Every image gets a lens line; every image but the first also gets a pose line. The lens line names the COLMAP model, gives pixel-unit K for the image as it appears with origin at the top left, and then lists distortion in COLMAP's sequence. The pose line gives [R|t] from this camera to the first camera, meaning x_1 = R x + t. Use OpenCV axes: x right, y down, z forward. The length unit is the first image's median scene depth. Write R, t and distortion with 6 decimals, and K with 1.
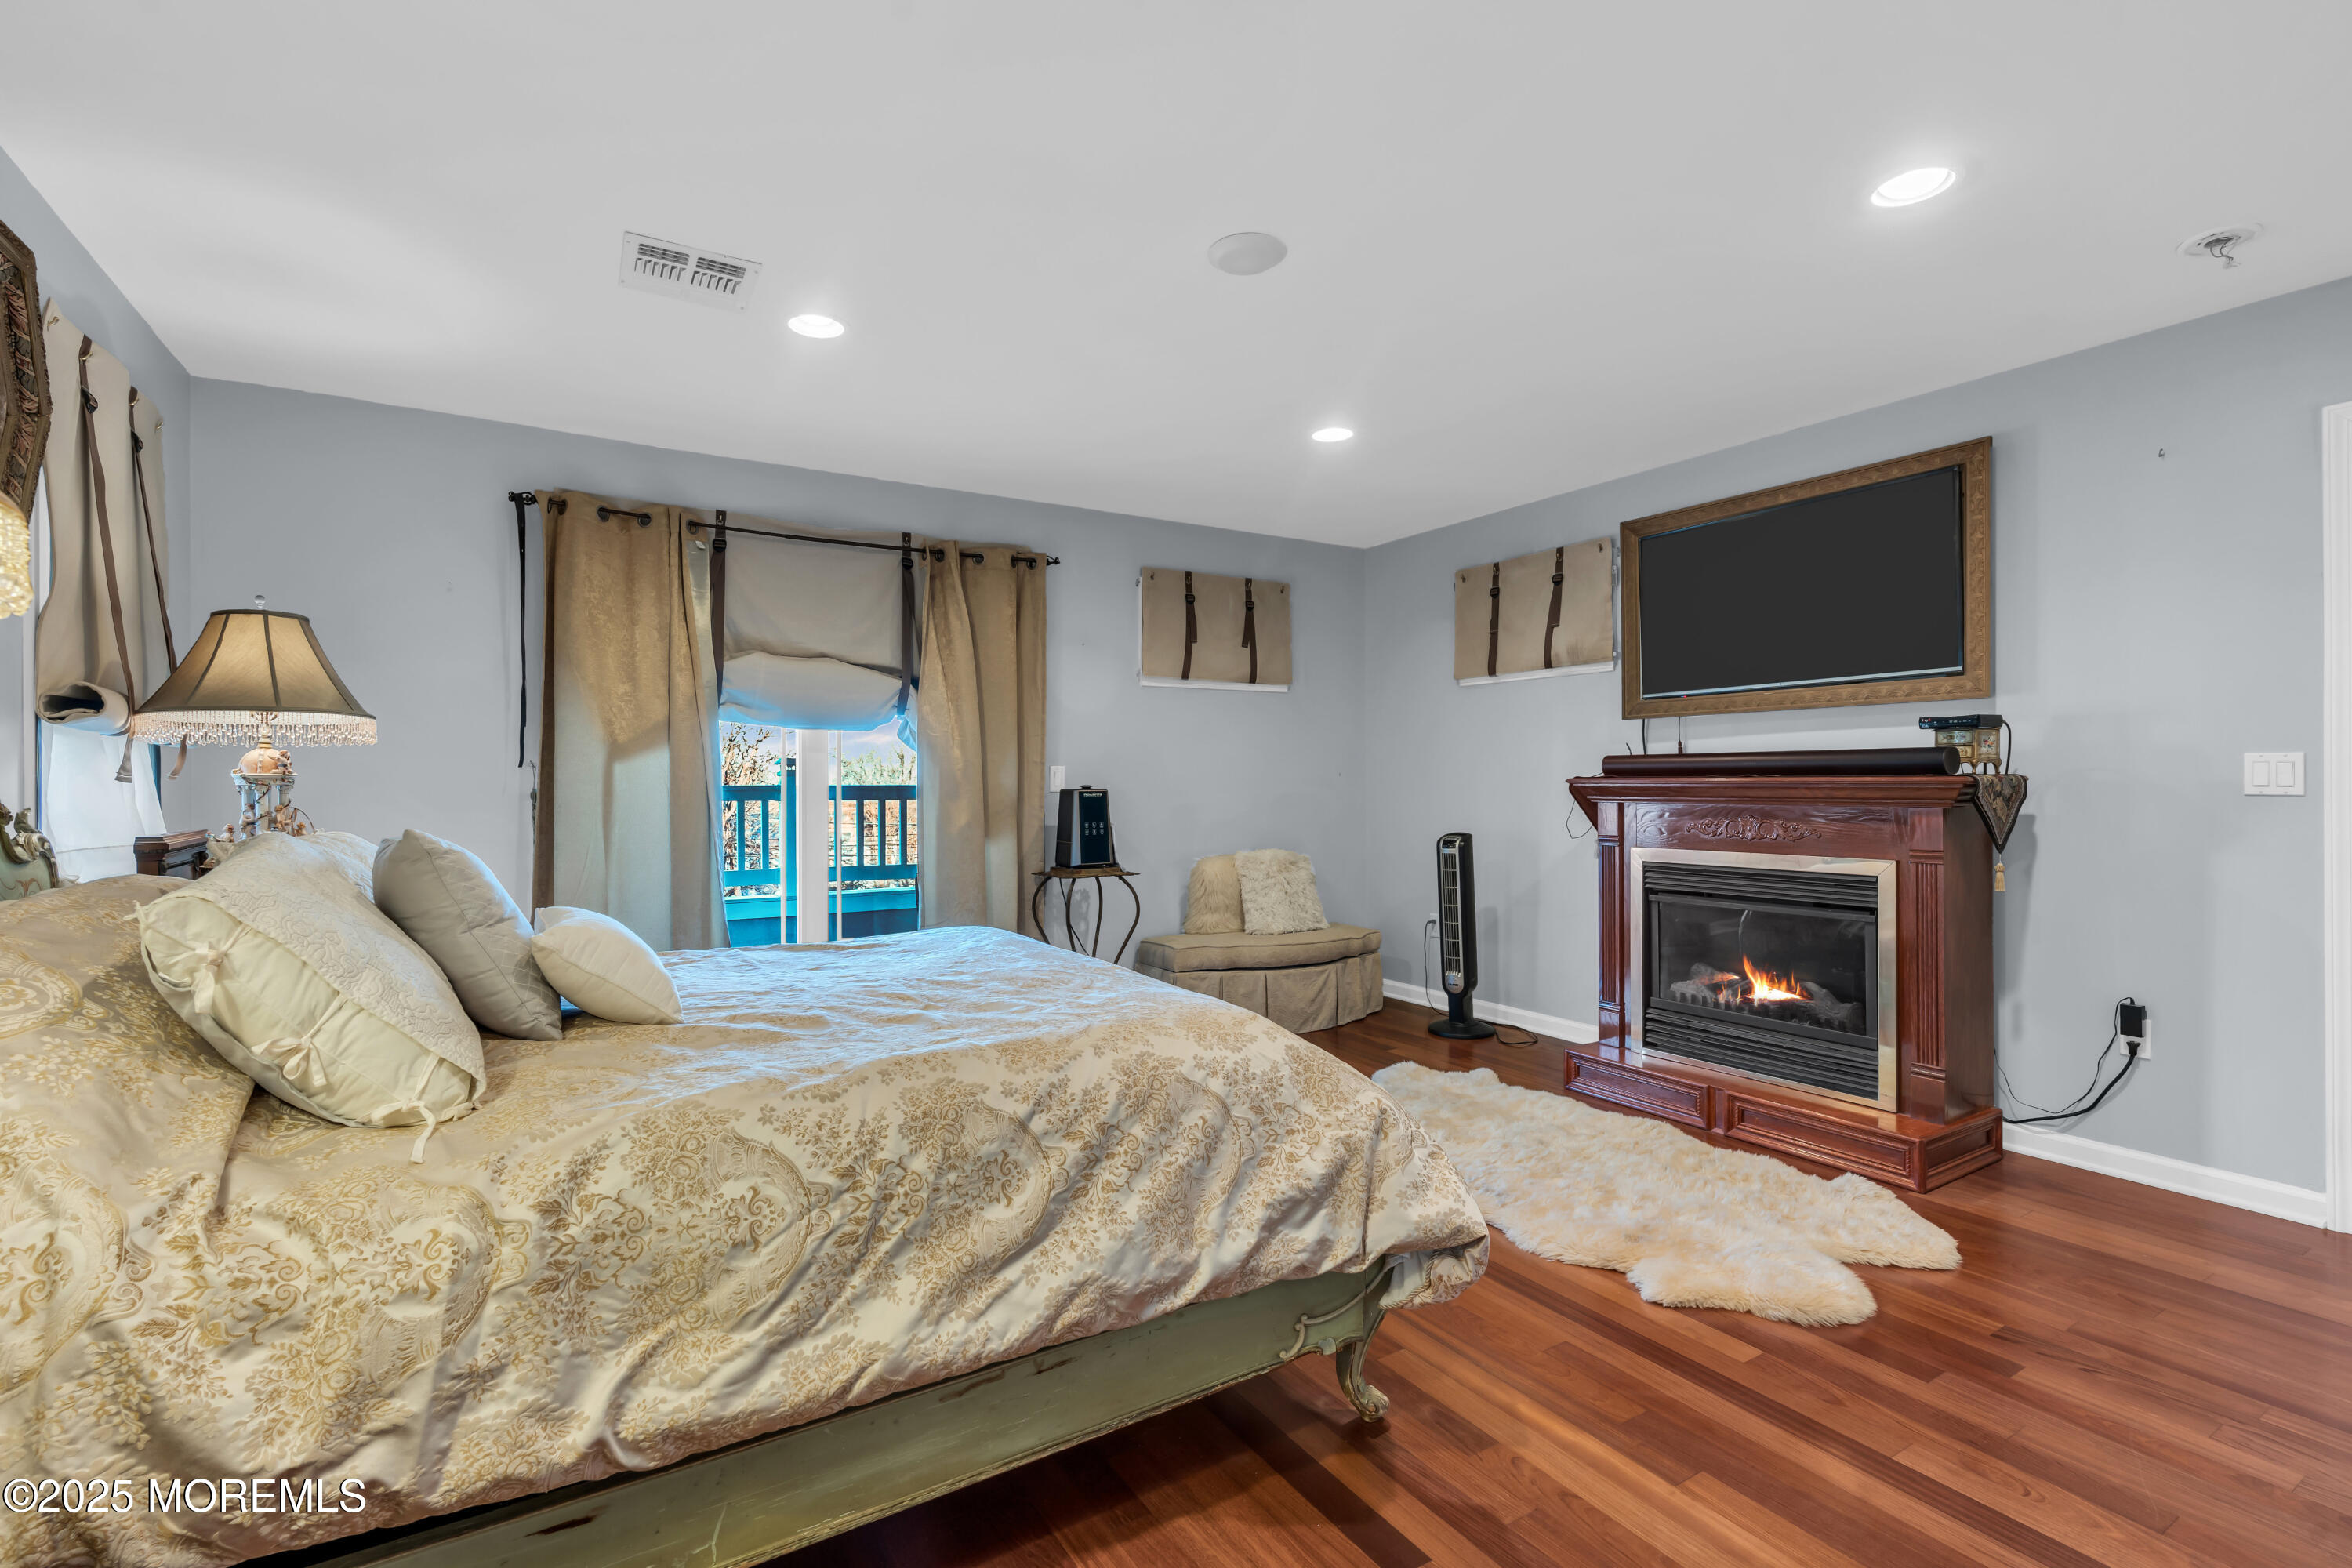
lens RADIAL K [[1055.8, 0, 1176.0], [0, 1055.8, 784.0], [0, 0, 1]] dist [-0.008561, 0.000150]
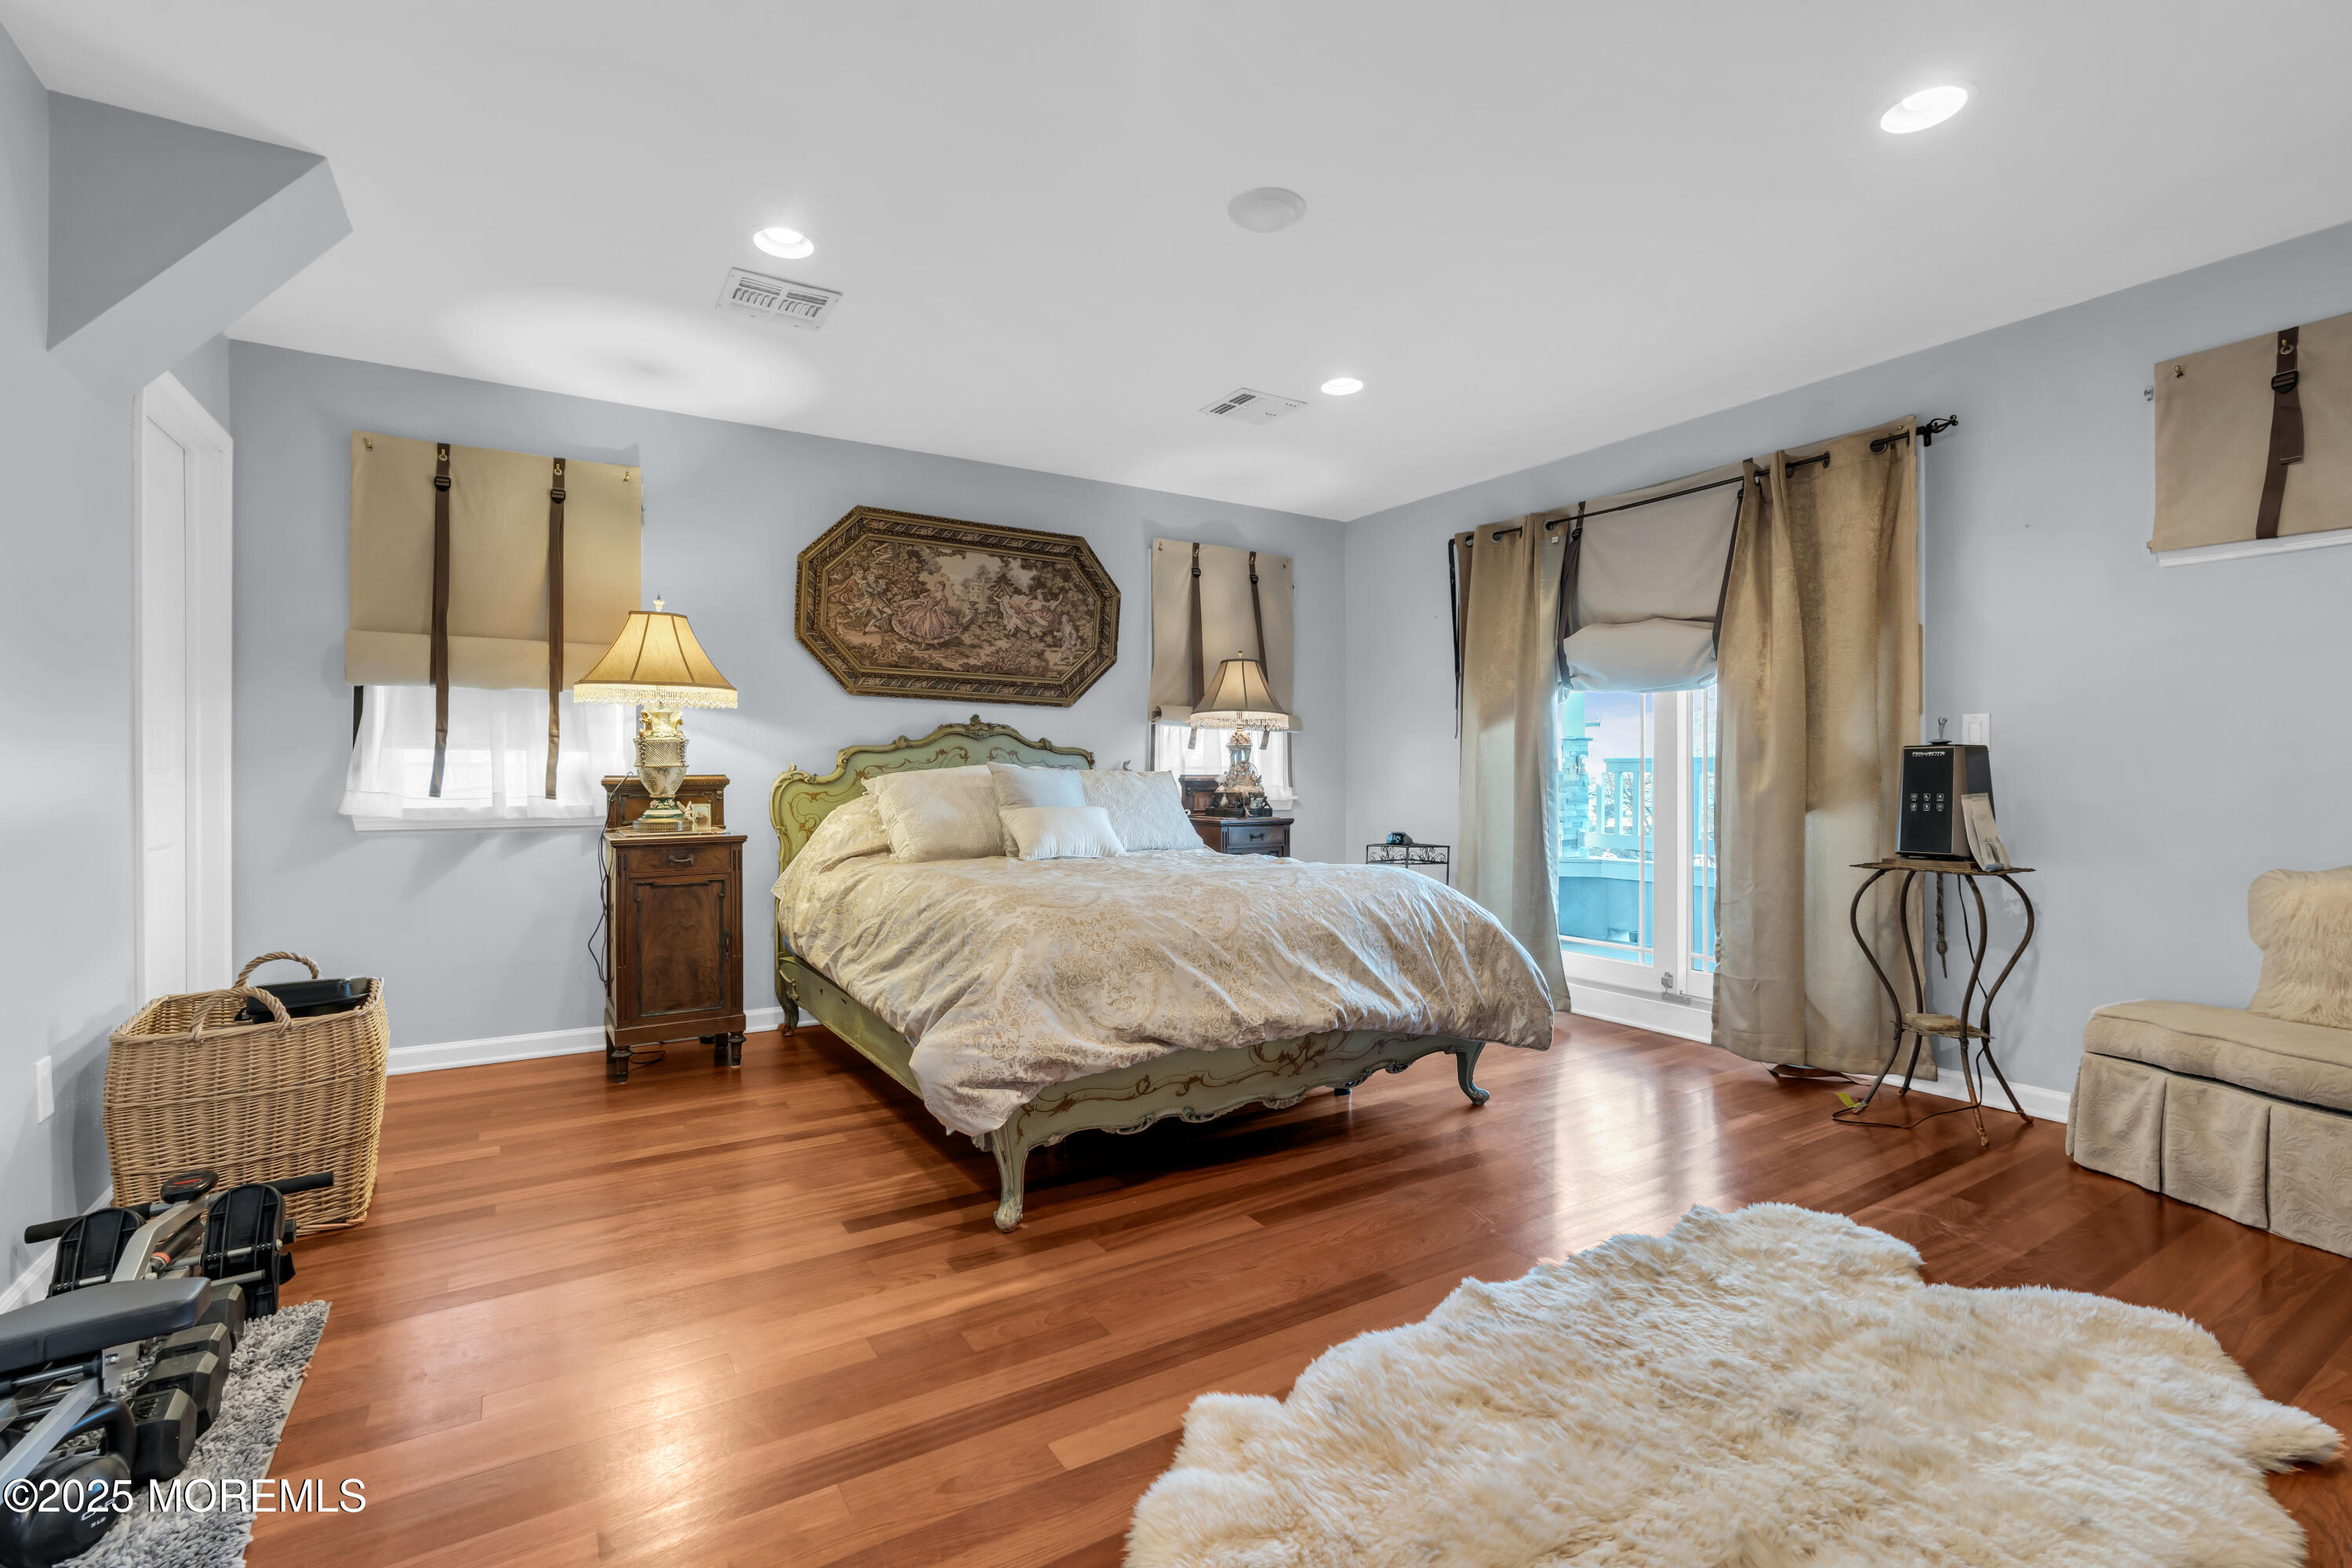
lens RADIAL K [[1055.8, 0, 1176.0], [0, 1055.8, 784.0], [0, 0, 1]] dist [-0.008561, 0.000150]
pose [[-0.004803, 0.017699, -0.999832, 0.665996], [0.000816, 0.999843, 0.017696, 0.019110], [0.999988, -0.000731, -0.004817, 0.550981]]
